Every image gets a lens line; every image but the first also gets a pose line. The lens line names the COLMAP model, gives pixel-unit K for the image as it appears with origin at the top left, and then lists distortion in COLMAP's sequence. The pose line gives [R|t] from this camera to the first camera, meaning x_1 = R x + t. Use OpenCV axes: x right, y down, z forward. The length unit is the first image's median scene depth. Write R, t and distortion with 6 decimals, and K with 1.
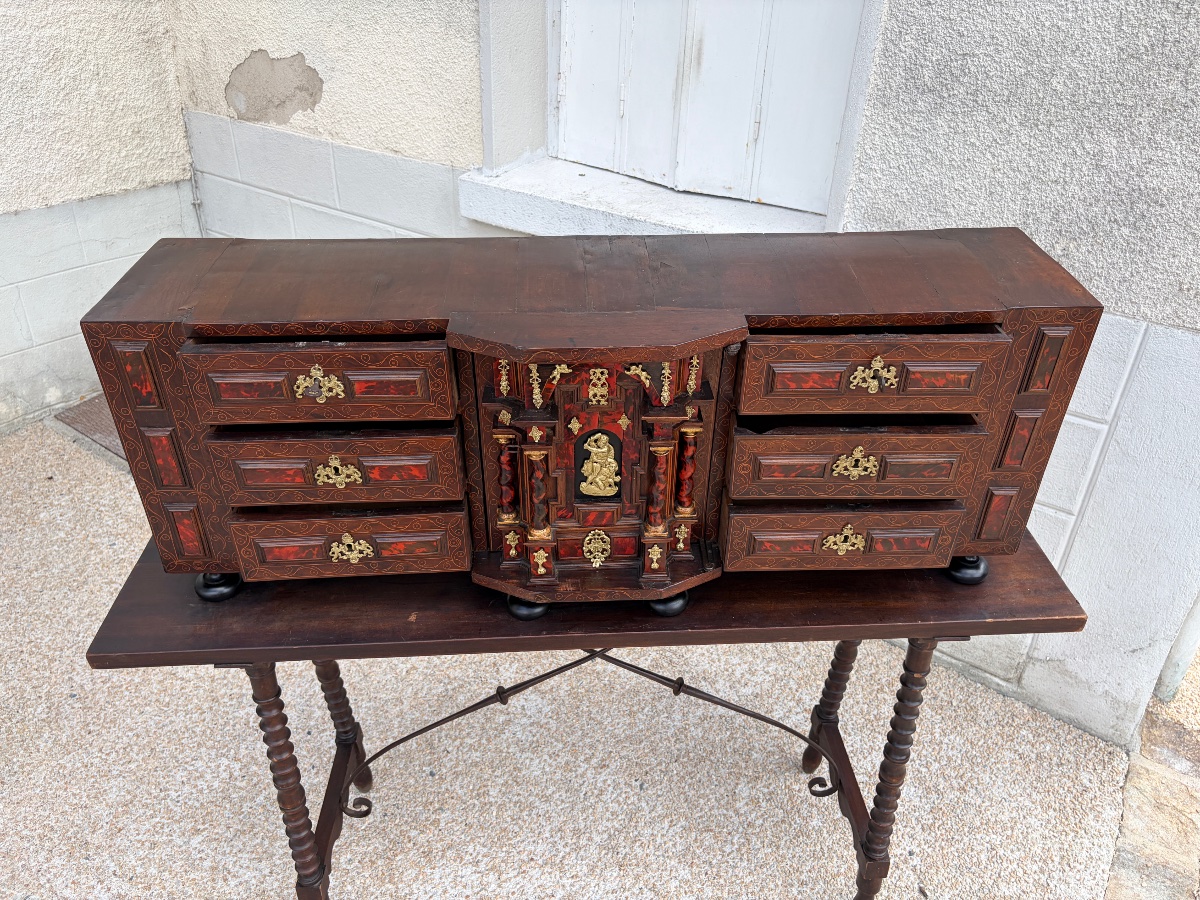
lens RADIAL K [[911.0, 0, 596.8], [0, 911.0, 443.4], [0, 0, 1]] dist [0.059250, -0.071479]
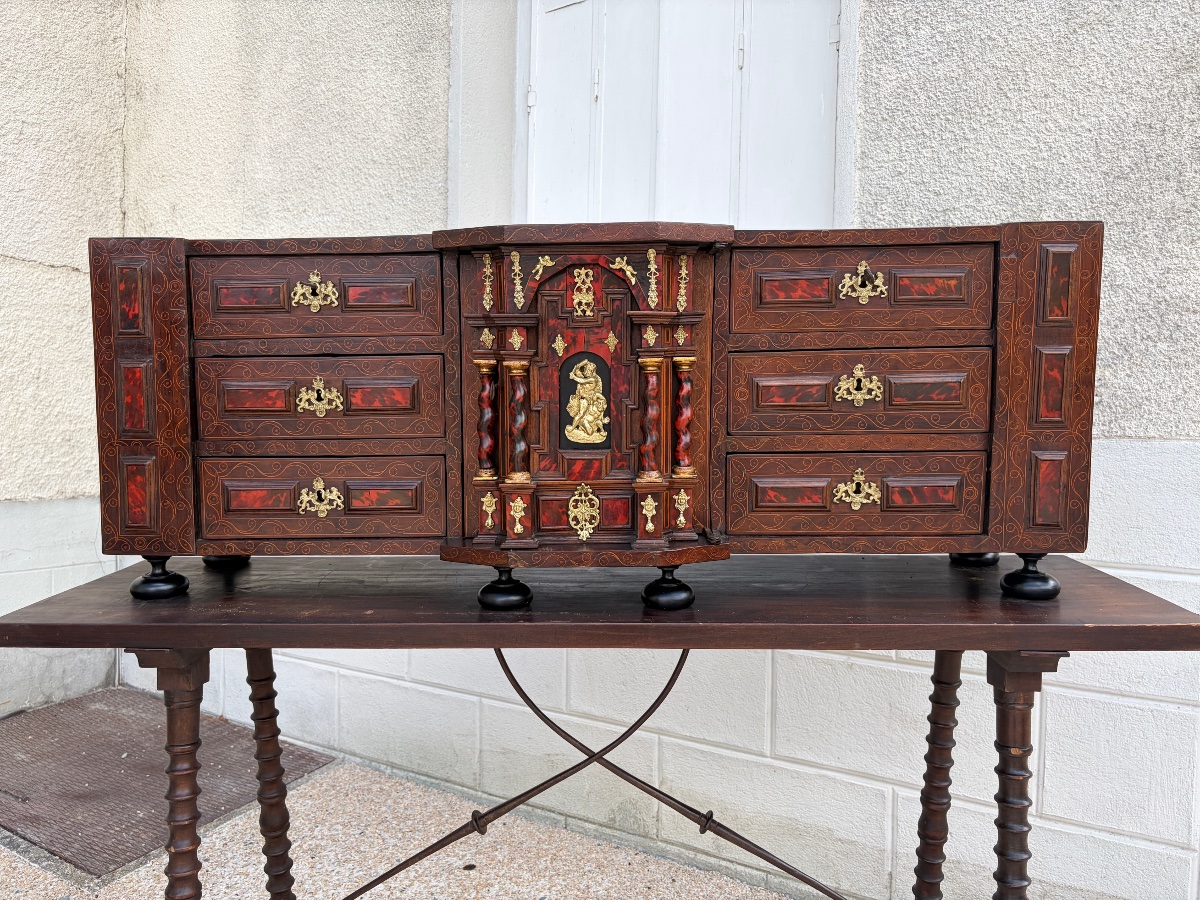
lens RADIAL K [[911.0, 0, 594.5], [0, 911.0, 453.4], [0, 0, 1]] dist [0.059250, -0.071479]
pose [[0.998051, -0.000850, -0.062393, 0.067962], [-0.029241, 0.876952, -0.479687, 0.508059], [0.055124, 0.480576, 0.875219, 0.217984]]
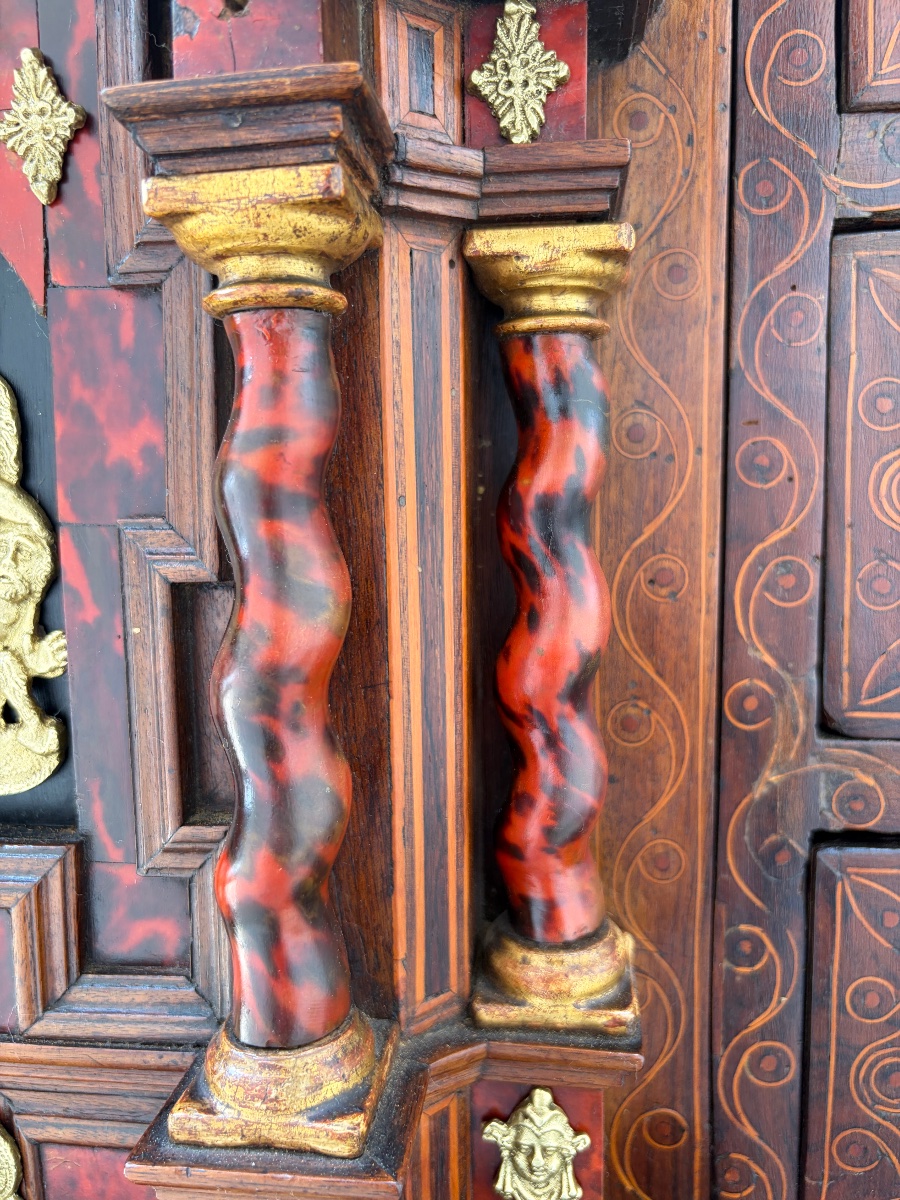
lens RADIAL K [[959.7, 0, 453.7], [0, 959.7, 591.7], [0, 0, 1]] dist [-0.006683, -0.015519]
pose [[0.985707, 0.000158, -0.168470, 0.111497], [-0.081544, 0.875502, -0.476285, 0.097405], [0.147421, 0.483215, 0.863001, 0.877835]]
